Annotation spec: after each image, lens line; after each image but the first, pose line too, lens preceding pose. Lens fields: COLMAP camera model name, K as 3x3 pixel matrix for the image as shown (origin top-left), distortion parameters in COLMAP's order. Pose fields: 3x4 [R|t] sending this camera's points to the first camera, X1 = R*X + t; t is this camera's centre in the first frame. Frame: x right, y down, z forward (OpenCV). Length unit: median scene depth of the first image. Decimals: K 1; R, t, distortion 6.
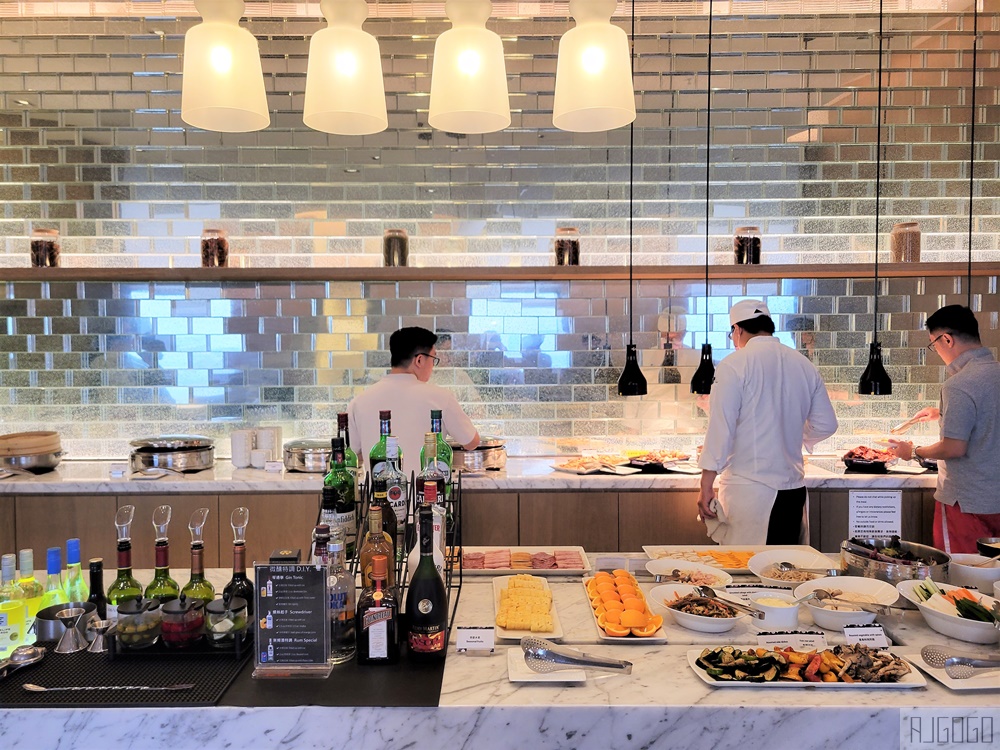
lens RADIAL K [[754.7, 0, 499.5], [0, 754.7, 374.7], [0, 0, 1]] dist [0.036660, -0.026397]
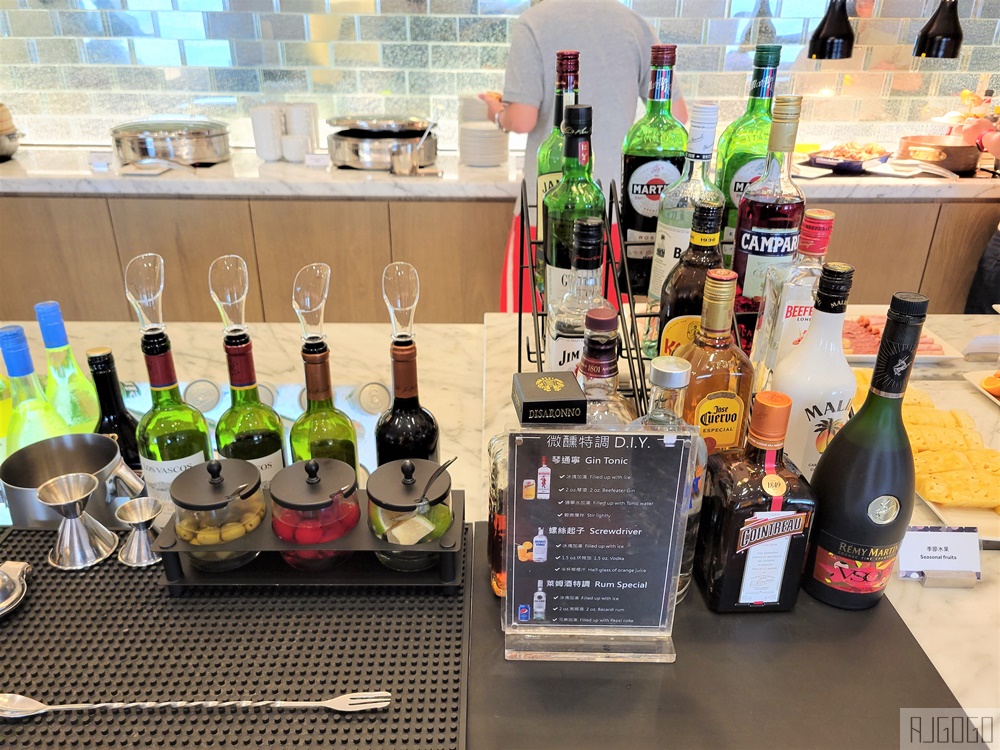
lens RADIAL K [[754.7, 0, 501.7], [0, 754.7, 377.2], [0, 0, 1]] dist [0.036660, -0.026397]
pose [[0.999872, 0.009513, 0.012859, -0.137129], [-0.013766, 0.921156, 0.388950, 0.029823], [-0.008145, -0.389078, 0.921169, 0.268334]]
